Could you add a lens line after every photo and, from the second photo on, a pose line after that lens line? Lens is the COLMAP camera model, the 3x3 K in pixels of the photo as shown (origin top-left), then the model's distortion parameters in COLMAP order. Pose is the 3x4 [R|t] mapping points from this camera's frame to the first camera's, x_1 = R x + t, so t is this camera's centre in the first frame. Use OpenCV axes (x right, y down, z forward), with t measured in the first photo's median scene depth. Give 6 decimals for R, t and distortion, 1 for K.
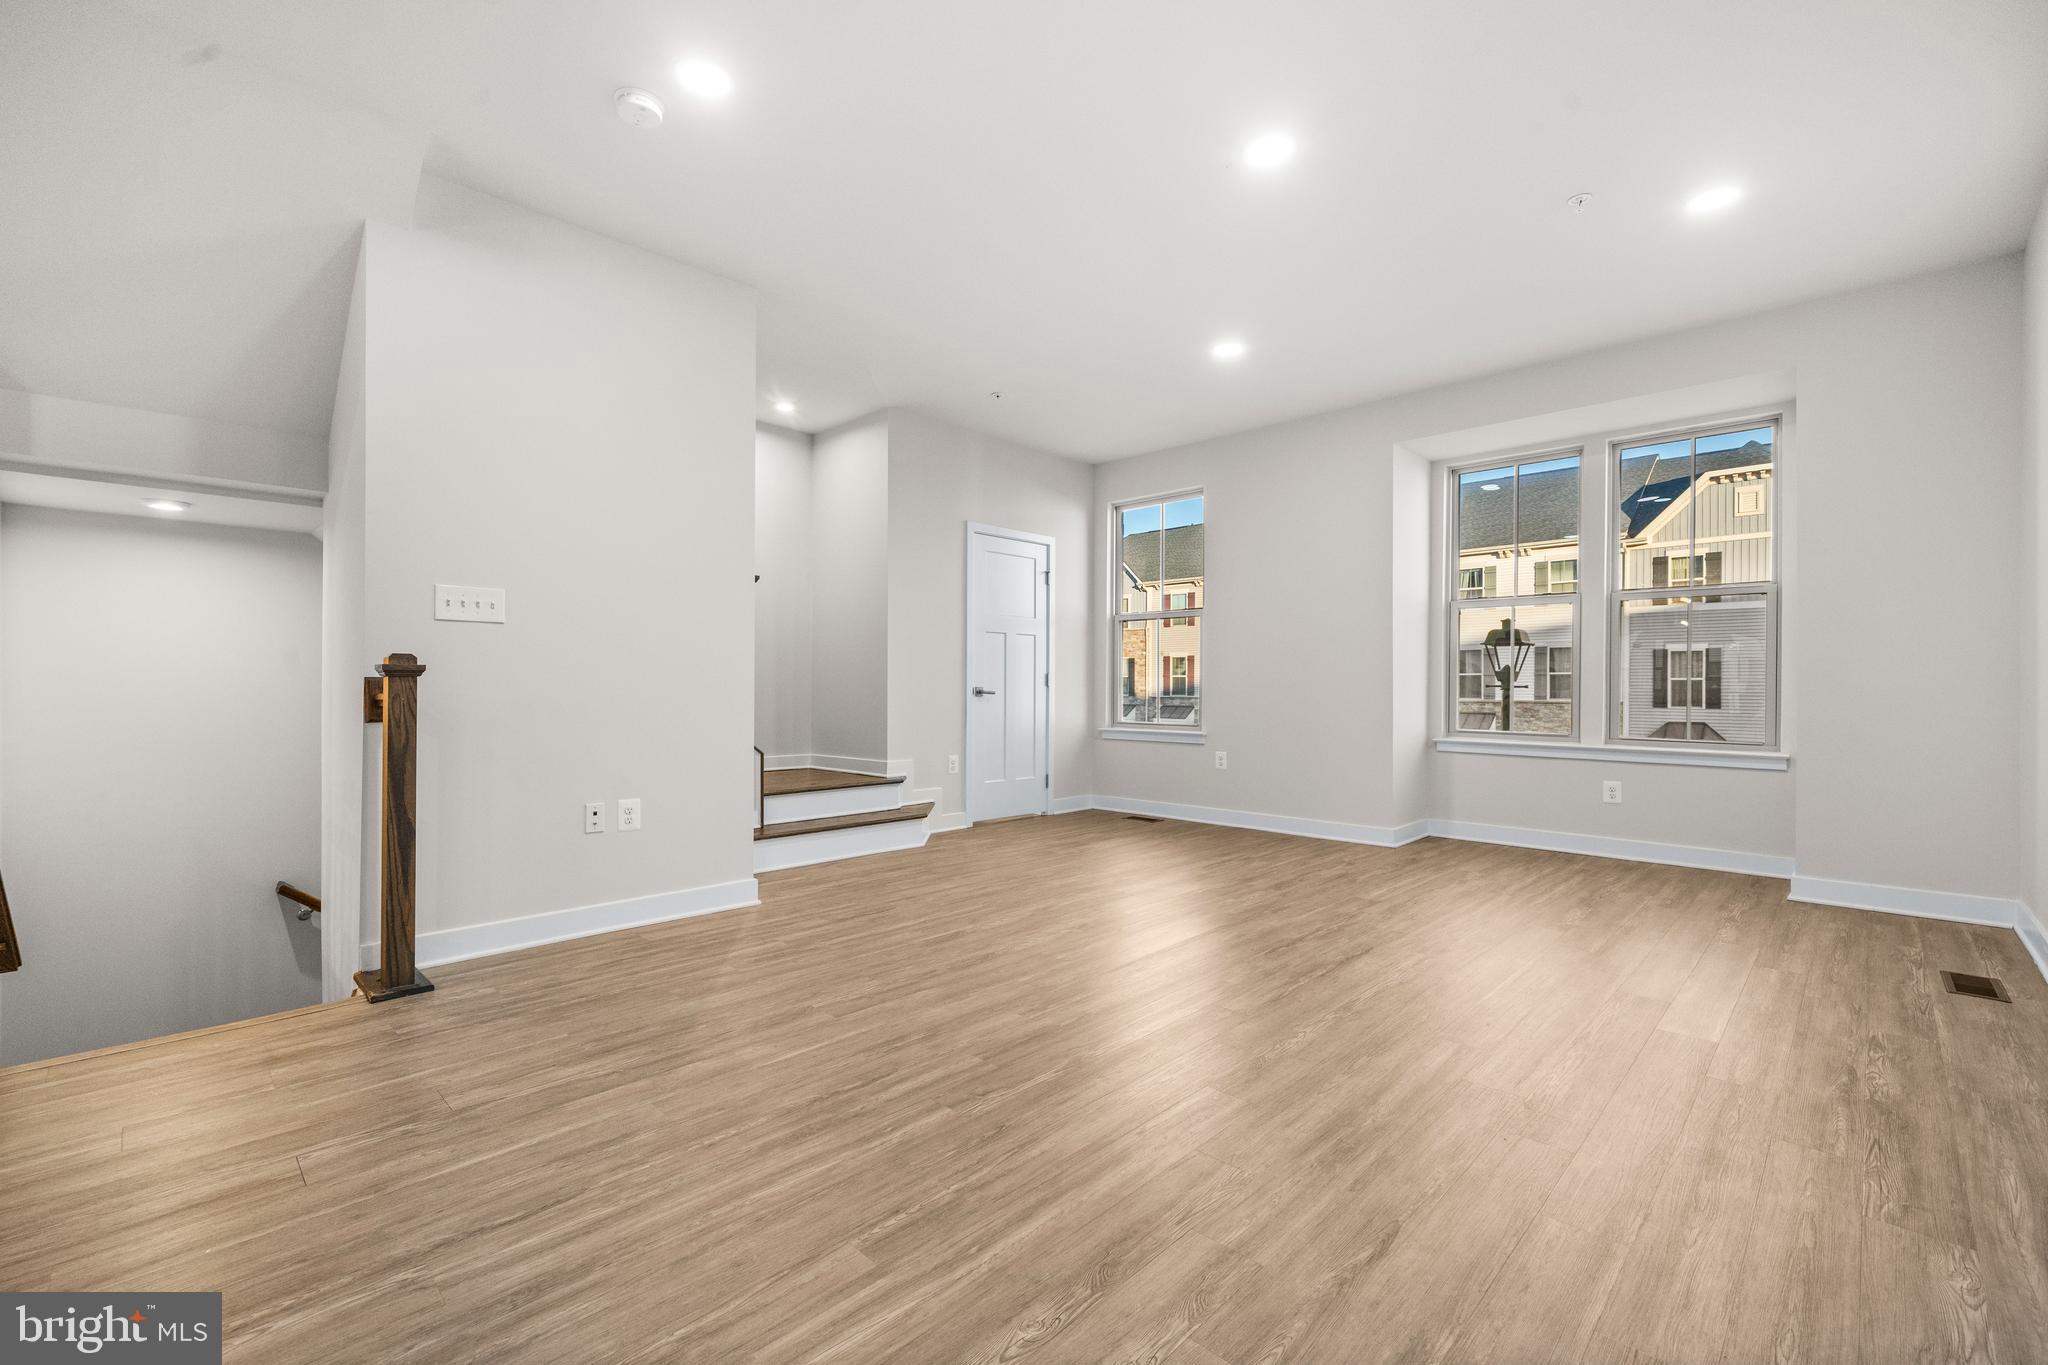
lens RADIAL K [[878.0, 0, 1025.1], [0, 878.0, 691.8], [0, 0, 1]] dist [-0.001858, 0.001159]
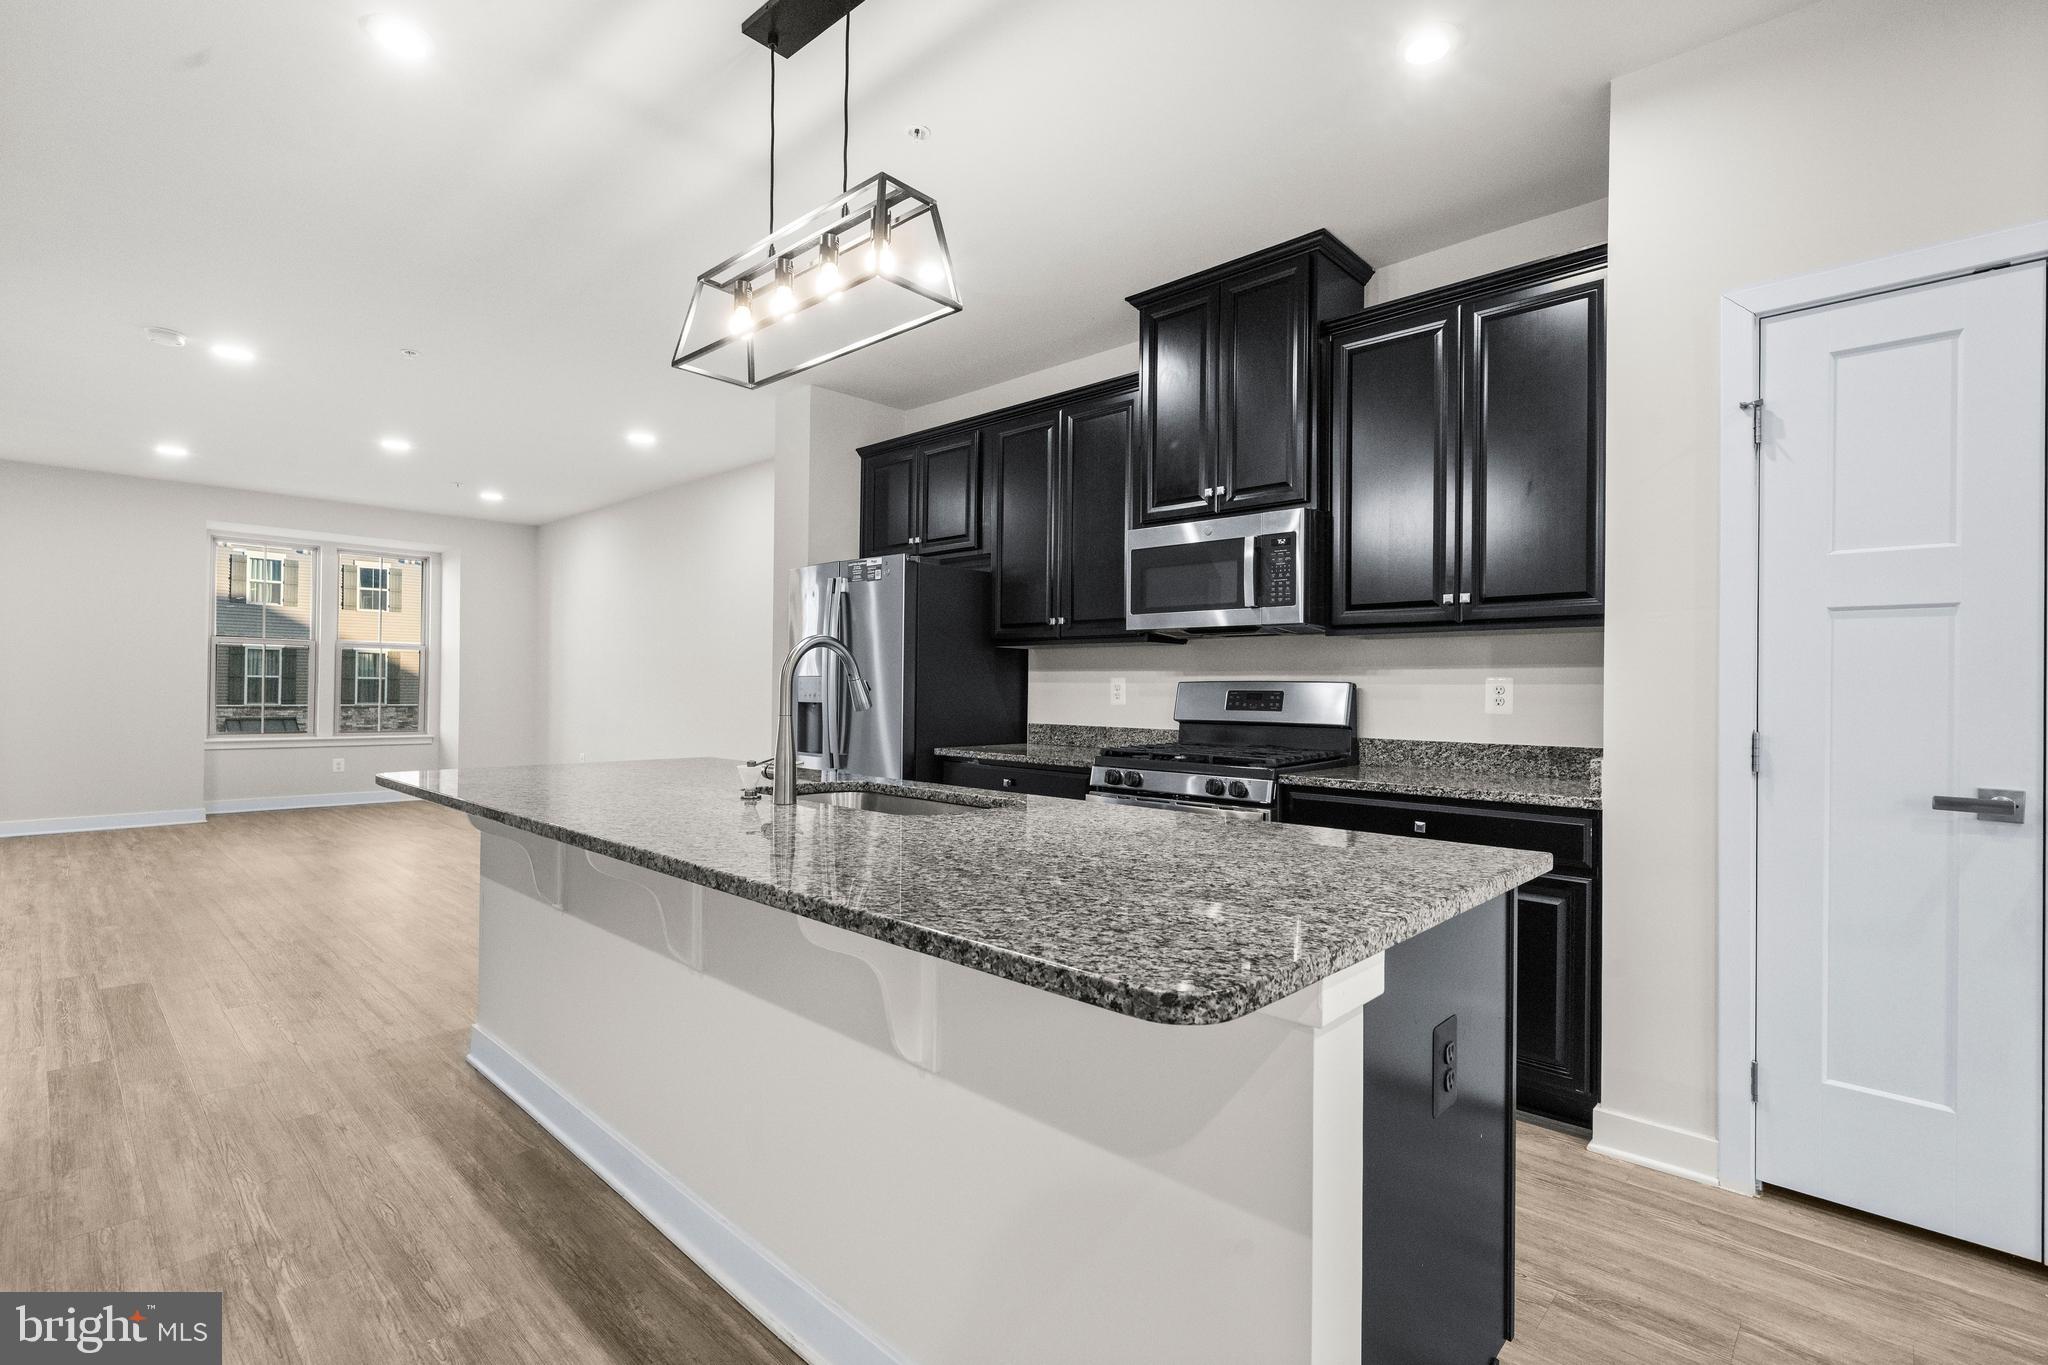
lens RADIAL K [[935.0, 0, 1022.8], [0, 935.0, 678.7], [0, 0, 1]] dist [-0.000920, -0.000036]
pose [[-0.017240, 0.011766, 0.999782, -0.953719], [-0.009477, 0.999884, -0.011931, -0.033042], [-0.999806, -0.009681, -0.017126, -0.207876]]
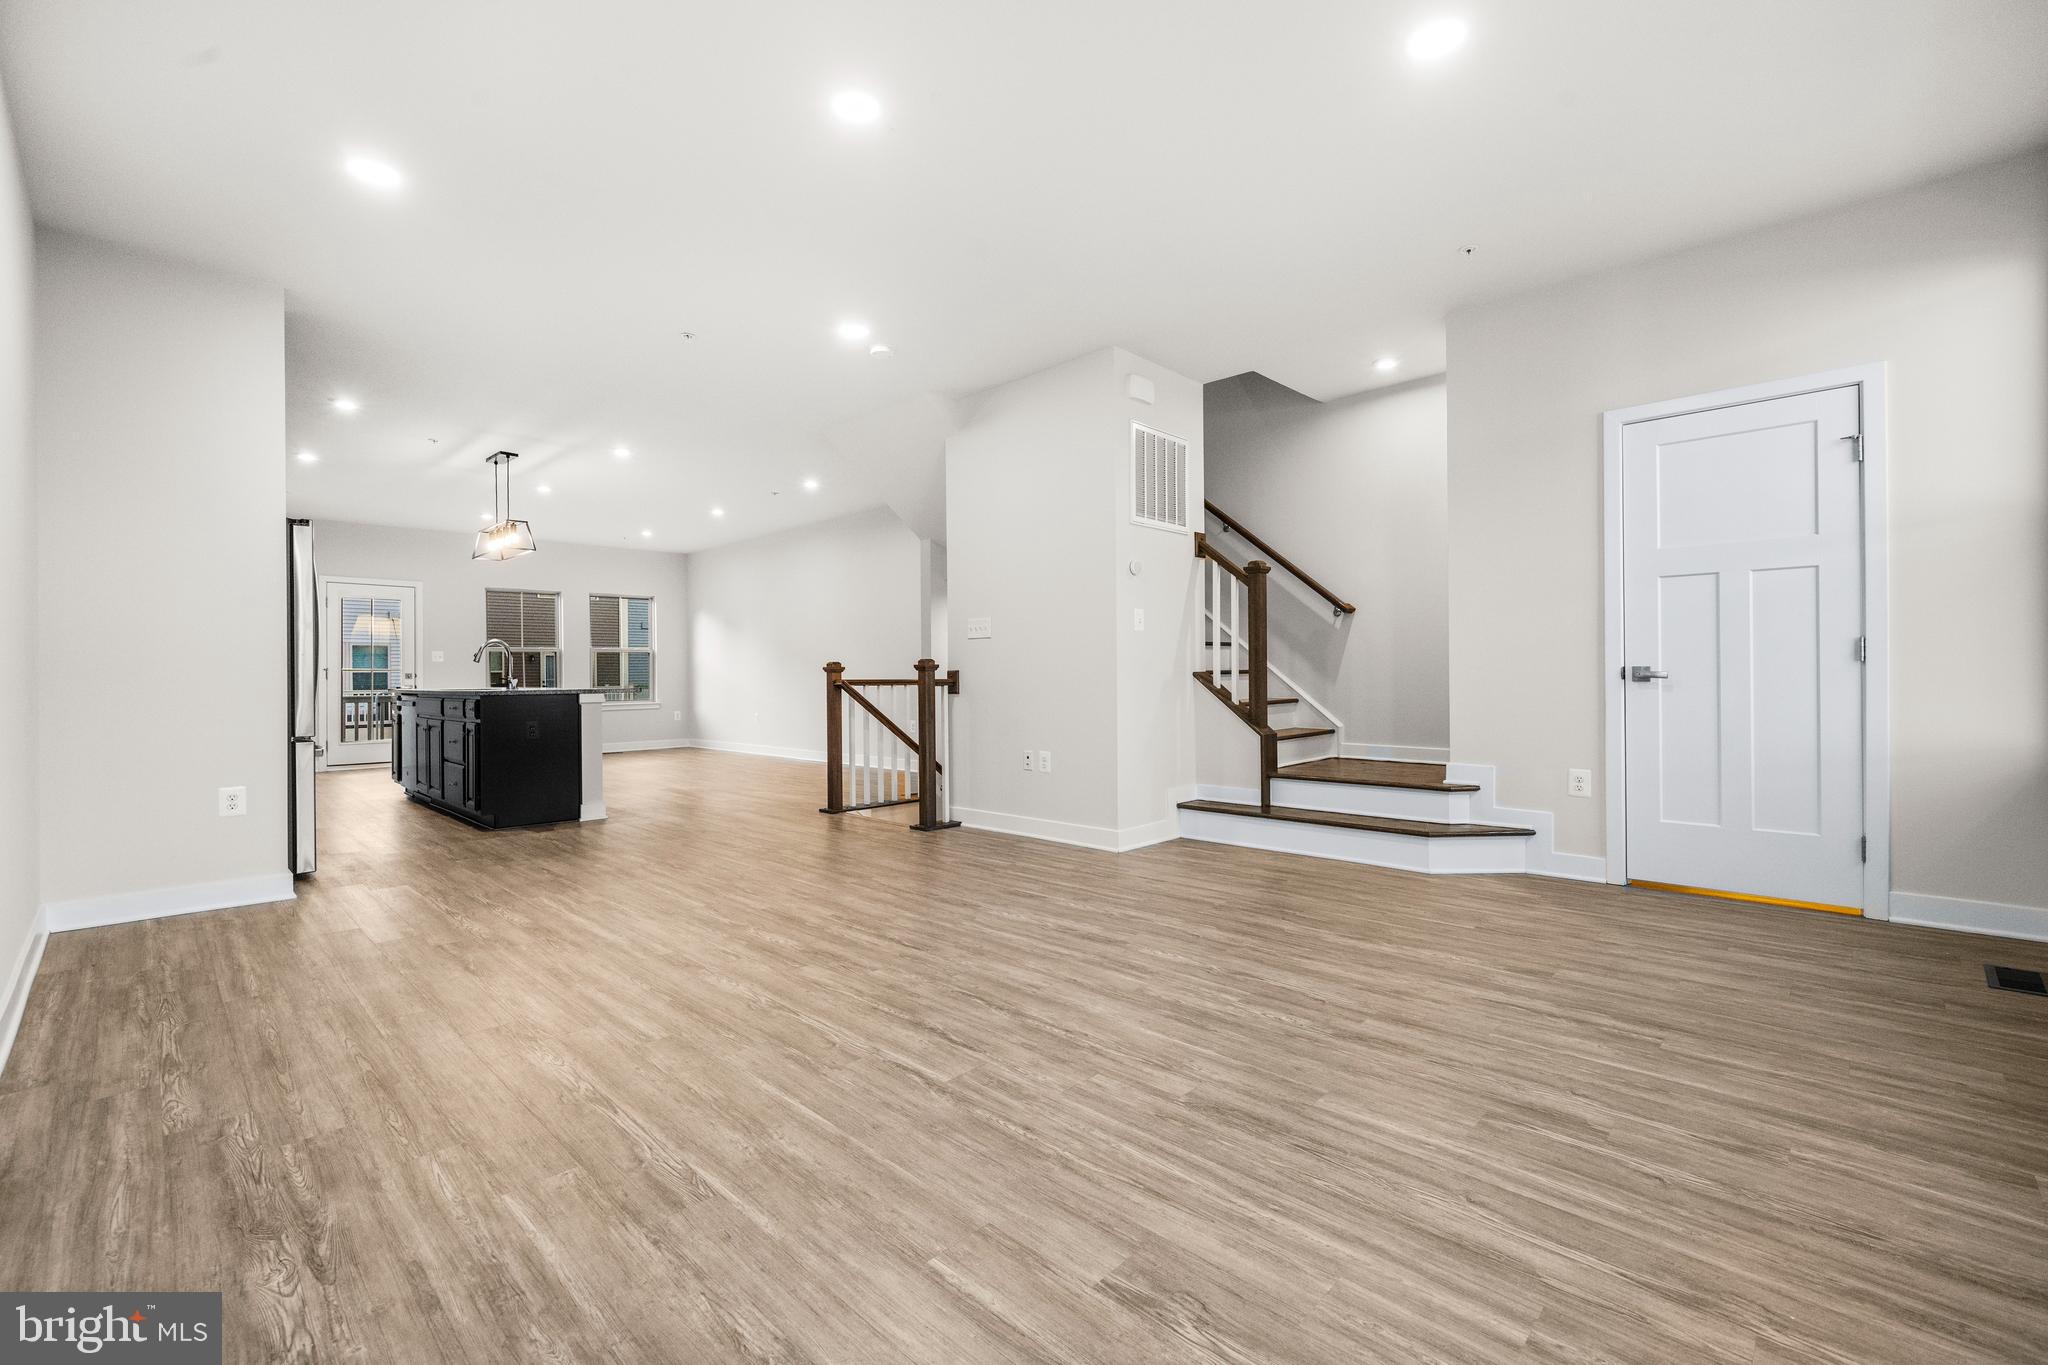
lens RADIAL K [[878.0, 0, 1016.1], [0, 878.0, 680.2], [0, 0, 1]] dist [-0.001858, 0.001159]
pose [[-0.013987, 0.001145, -0.999902, 1.142700], [0.005117, 0.999986, 0.001074, 0.002751], [0.999889, -0.005101, -0.013992, 1.102478]]
